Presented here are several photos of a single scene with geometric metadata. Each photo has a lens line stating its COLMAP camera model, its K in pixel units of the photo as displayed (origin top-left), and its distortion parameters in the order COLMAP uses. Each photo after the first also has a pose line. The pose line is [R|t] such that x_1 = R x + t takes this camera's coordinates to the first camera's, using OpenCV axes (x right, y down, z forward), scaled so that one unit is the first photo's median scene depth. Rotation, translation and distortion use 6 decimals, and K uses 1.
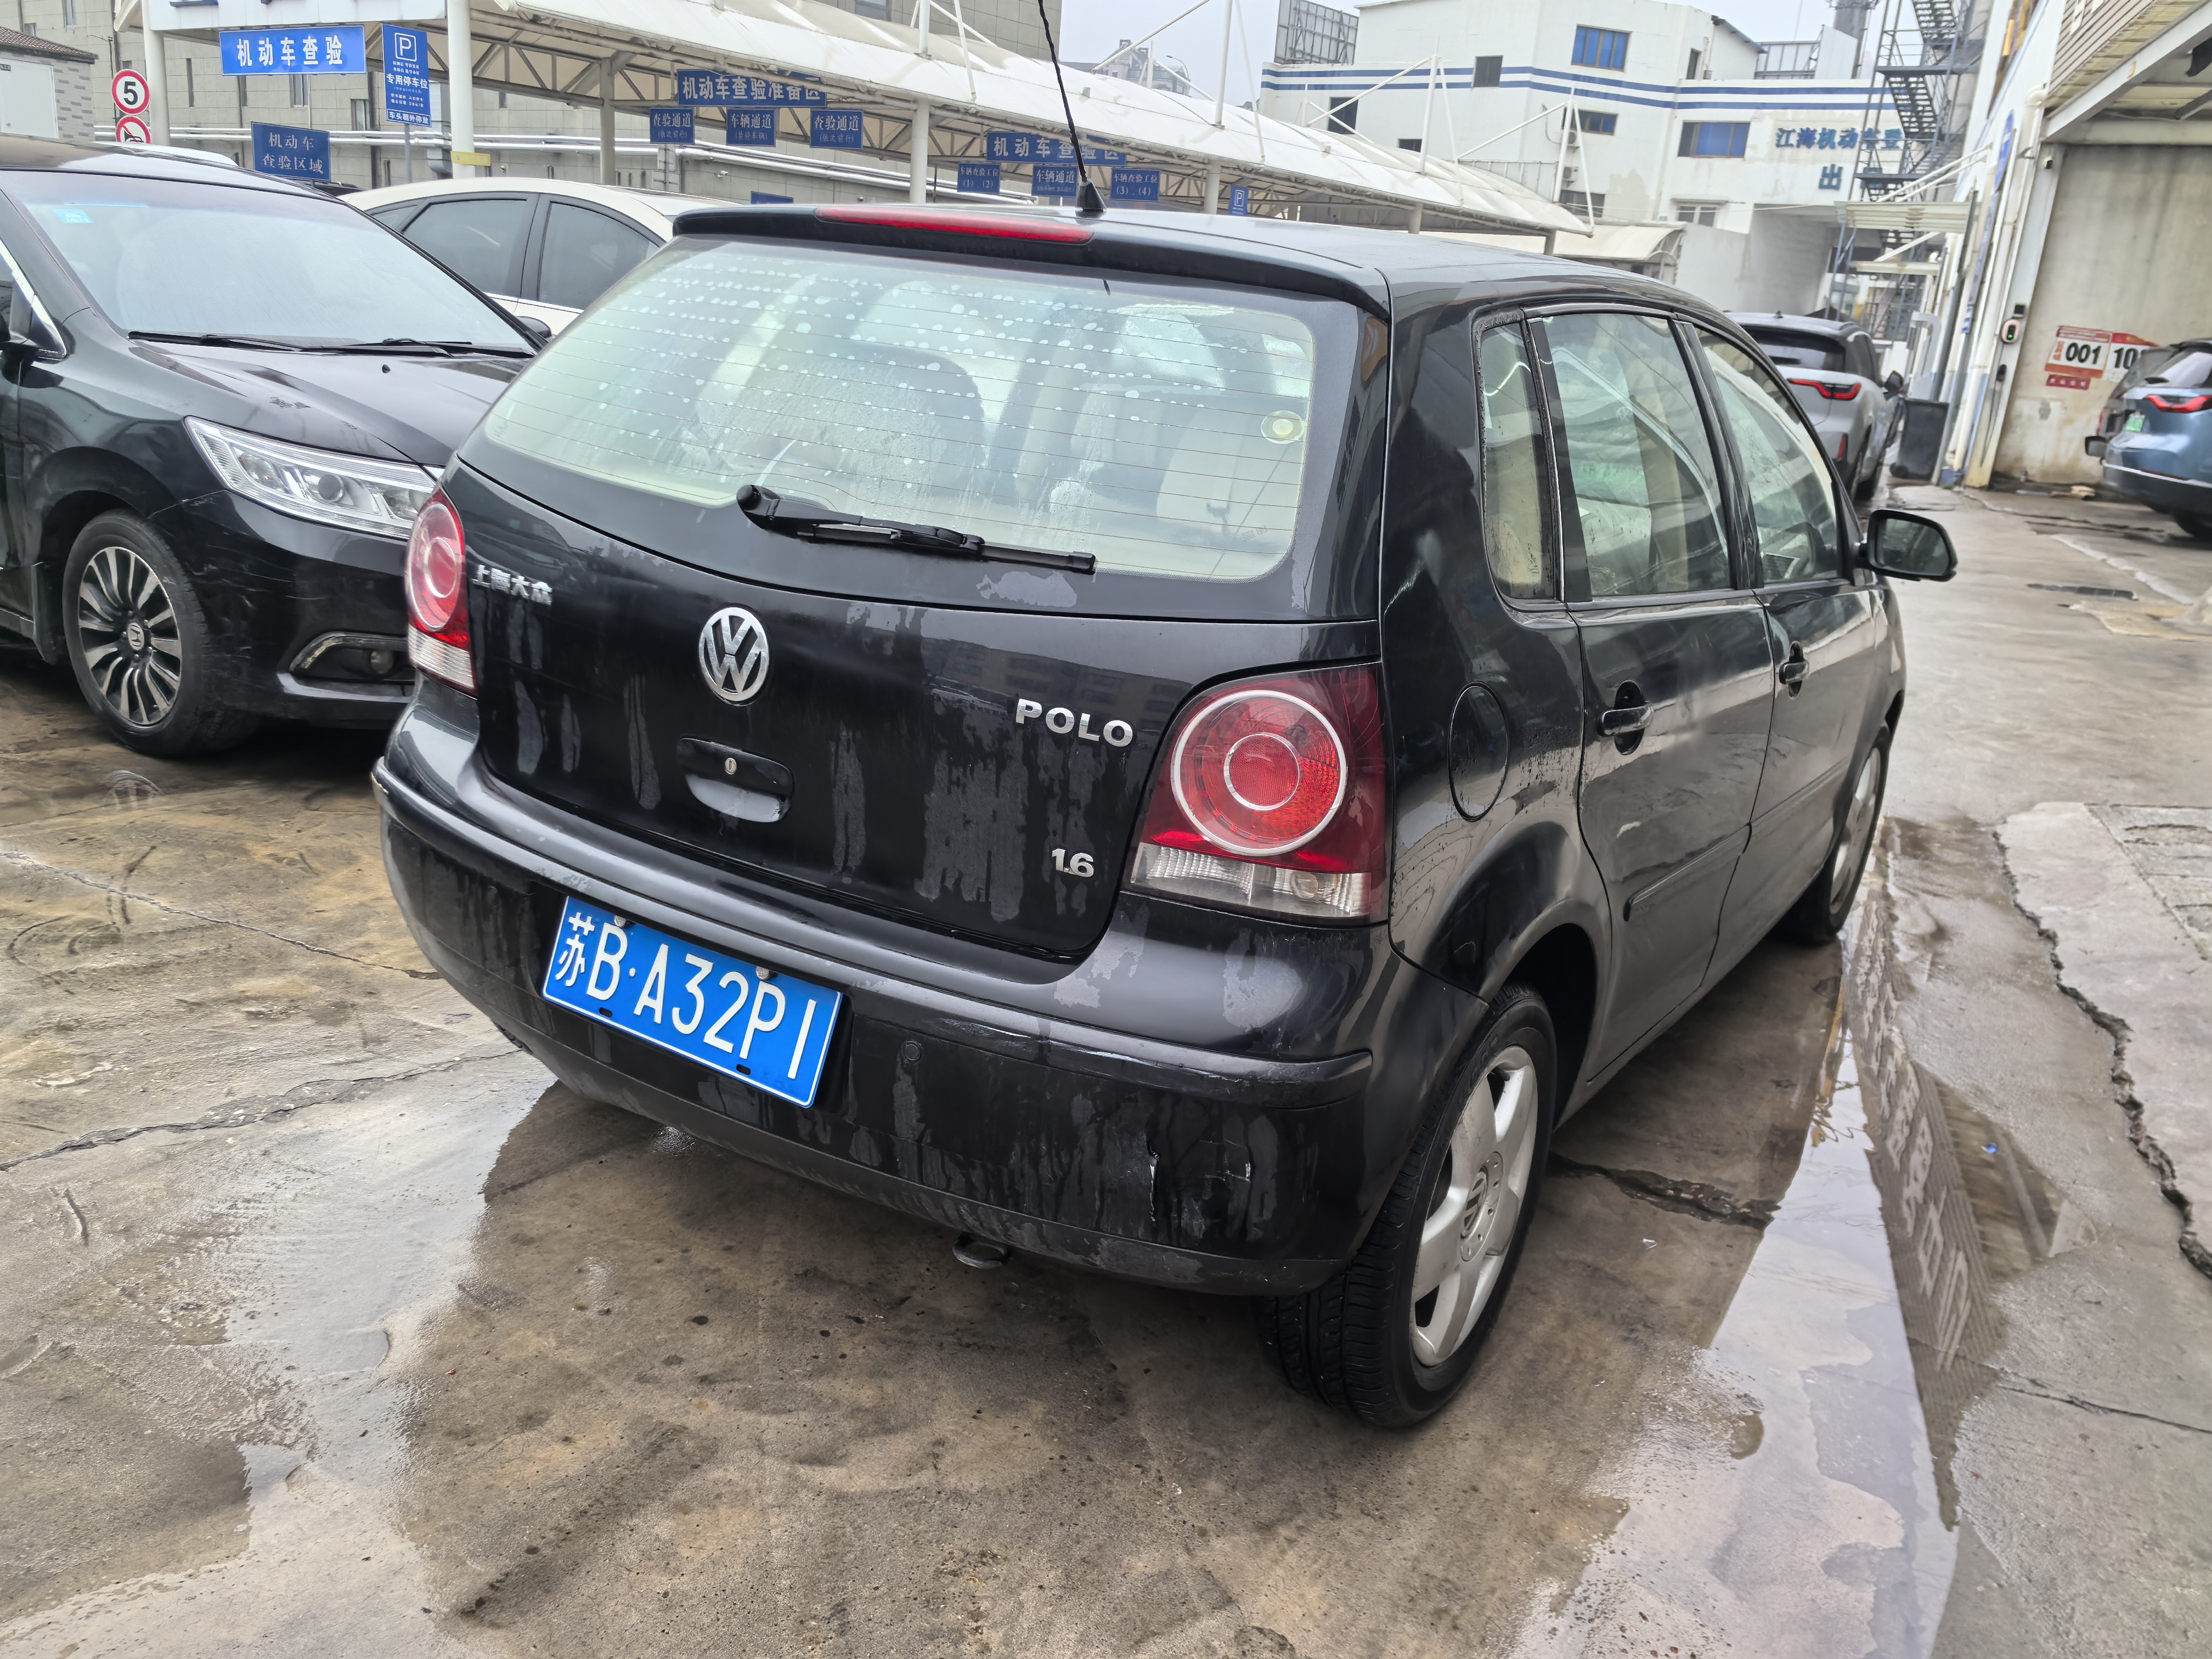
lens RADIAL K [[1767.8, 0, 1106.0], [0, 1767.8, 829.5], [0, 0, 1]] dist [0.076960, -0.101260]
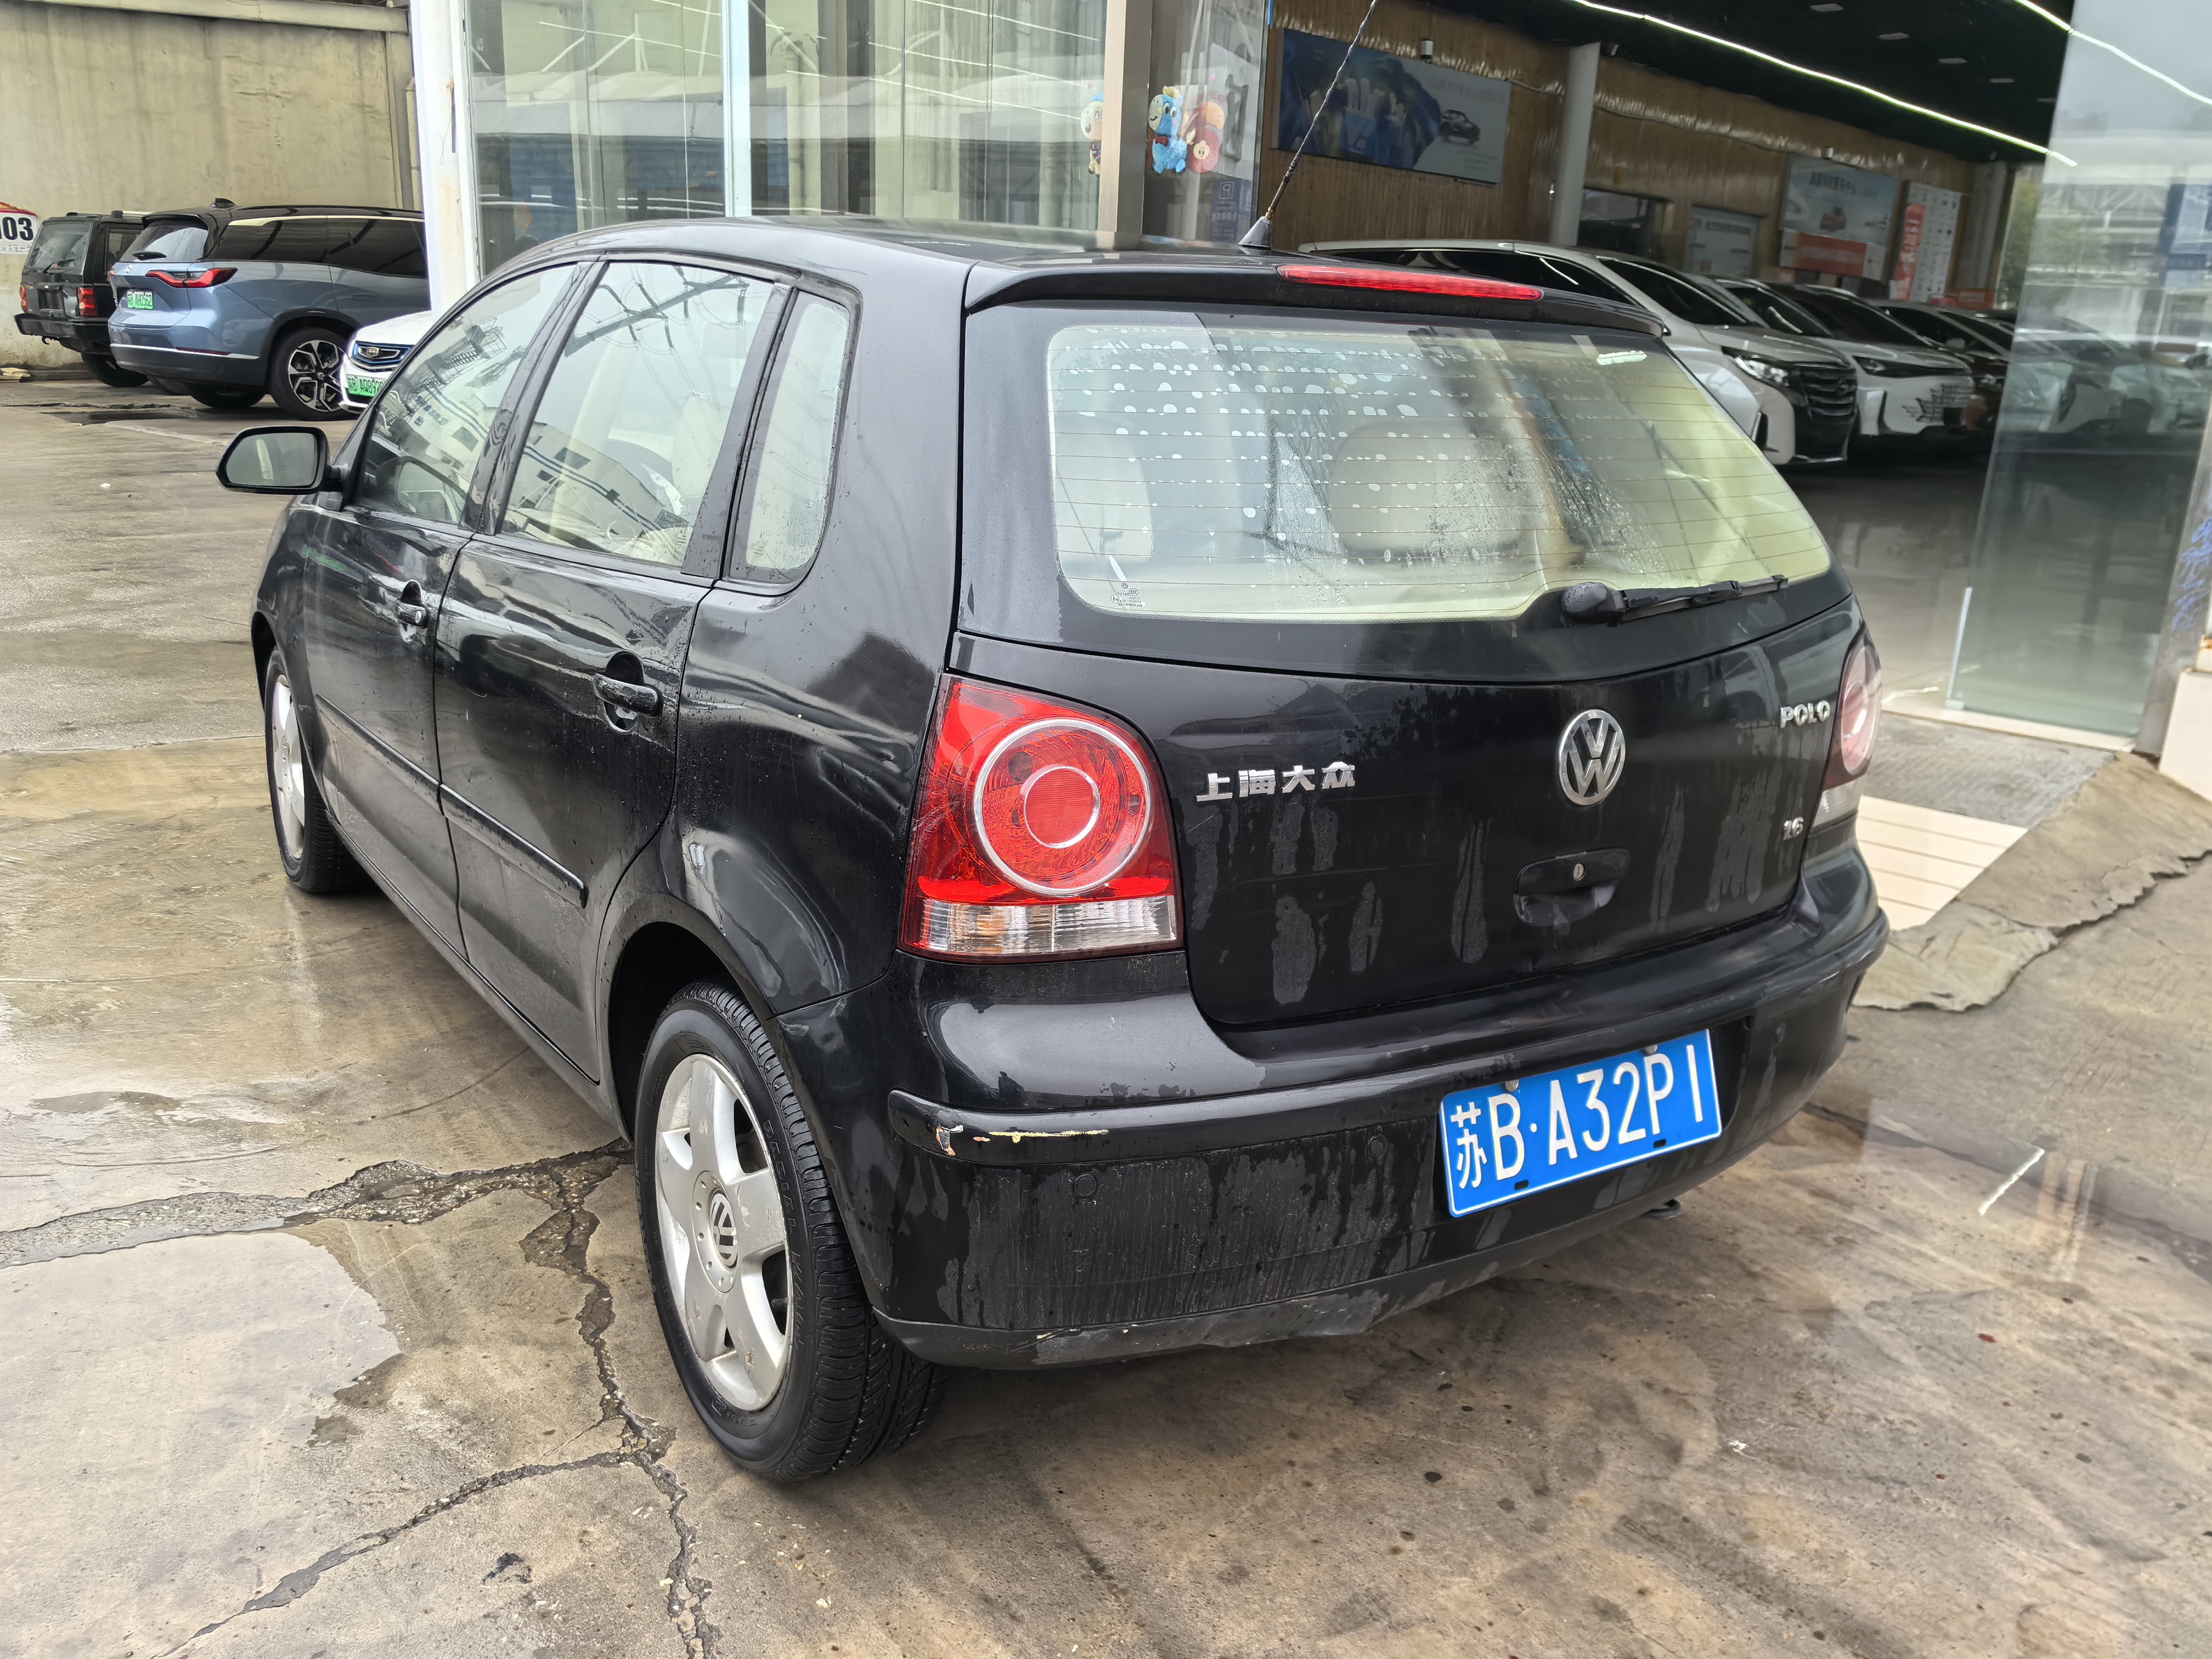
lens RADIAL K [[1767.8, 0, 1106.0], [0, 1767.8, 829.5], [0, 0, 1]] dist [0.076960, -0.101260]
pose [[0.417274, -0.330496, 0.846555, -1.086667], [0.264385, 0.935384, 0.234857, -0.338660], [-0.869473, 0.125816, 0.477689, 0.733282]]
